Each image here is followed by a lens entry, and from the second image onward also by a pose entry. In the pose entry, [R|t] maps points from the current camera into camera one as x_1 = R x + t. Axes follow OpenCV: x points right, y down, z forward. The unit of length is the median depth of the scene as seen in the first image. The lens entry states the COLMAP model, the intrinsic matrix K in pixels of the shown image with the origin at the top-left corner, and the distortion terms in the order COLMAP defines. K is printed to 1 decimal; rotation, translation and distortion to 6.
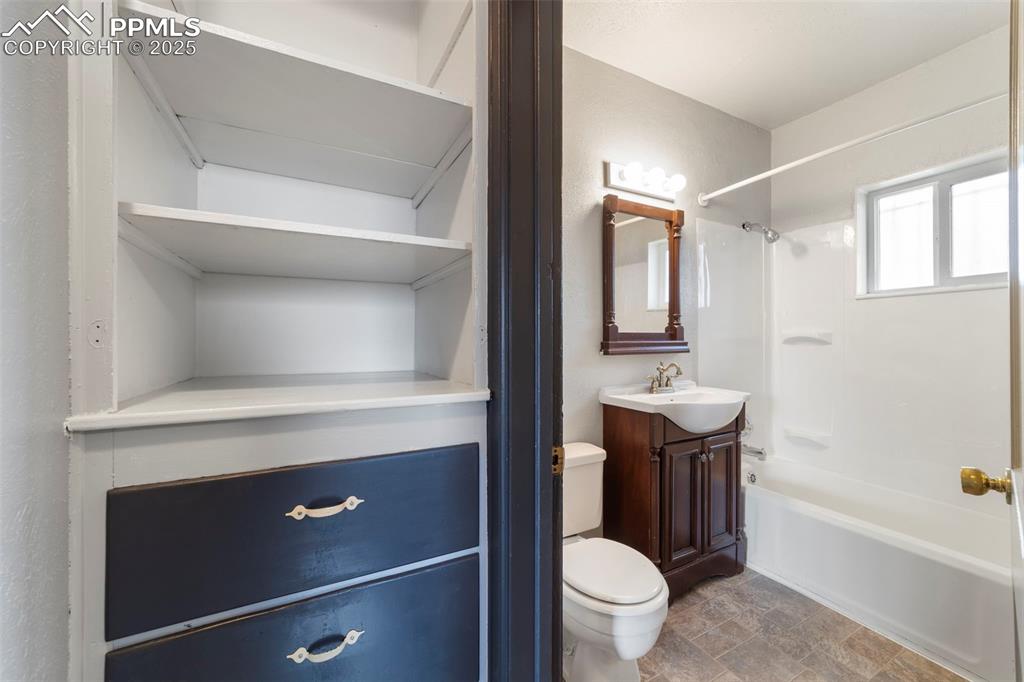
lens RADIAL K [[388.6, 0, 518.4], [0, 388.6, 338.6], [0, 0, 1]] dist [-0.011383, 0.001974]
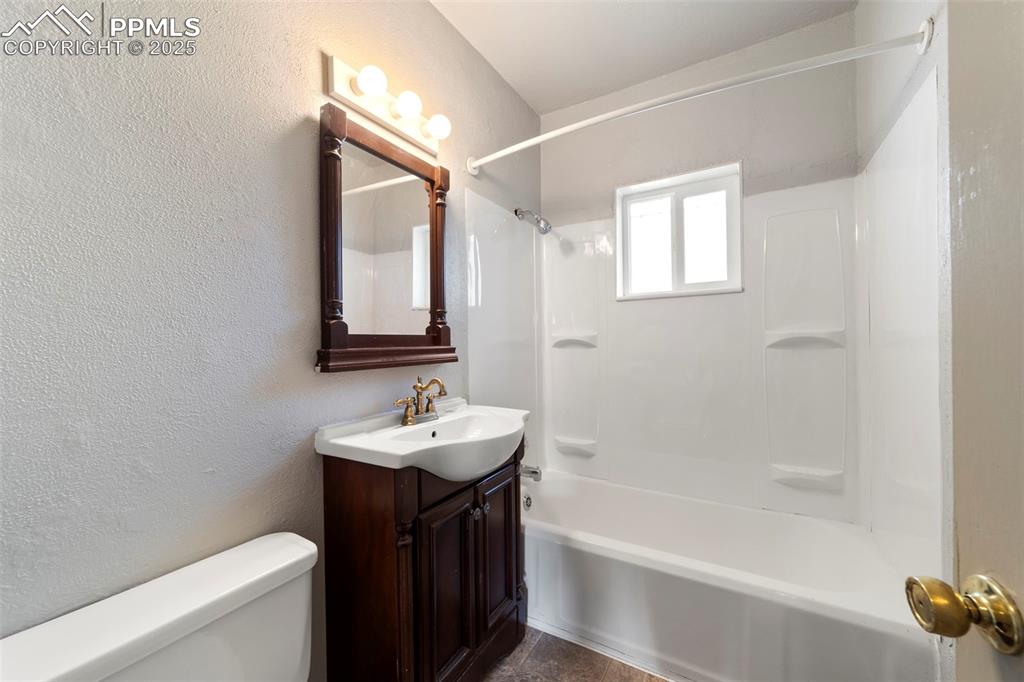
lens RADIAL K [[388.6, 0, 516.3], [0, 388.6, 341.8], [0, 0, 1]] dist [-0.011383, 0.001974]
pose [[0.852044, -0.009354, 0.523387, 0.157284], [0.011473, 0.999934, -0.000806, -0.000291], [-0.523345, 0.006692, 0.852095, 0.327616]]
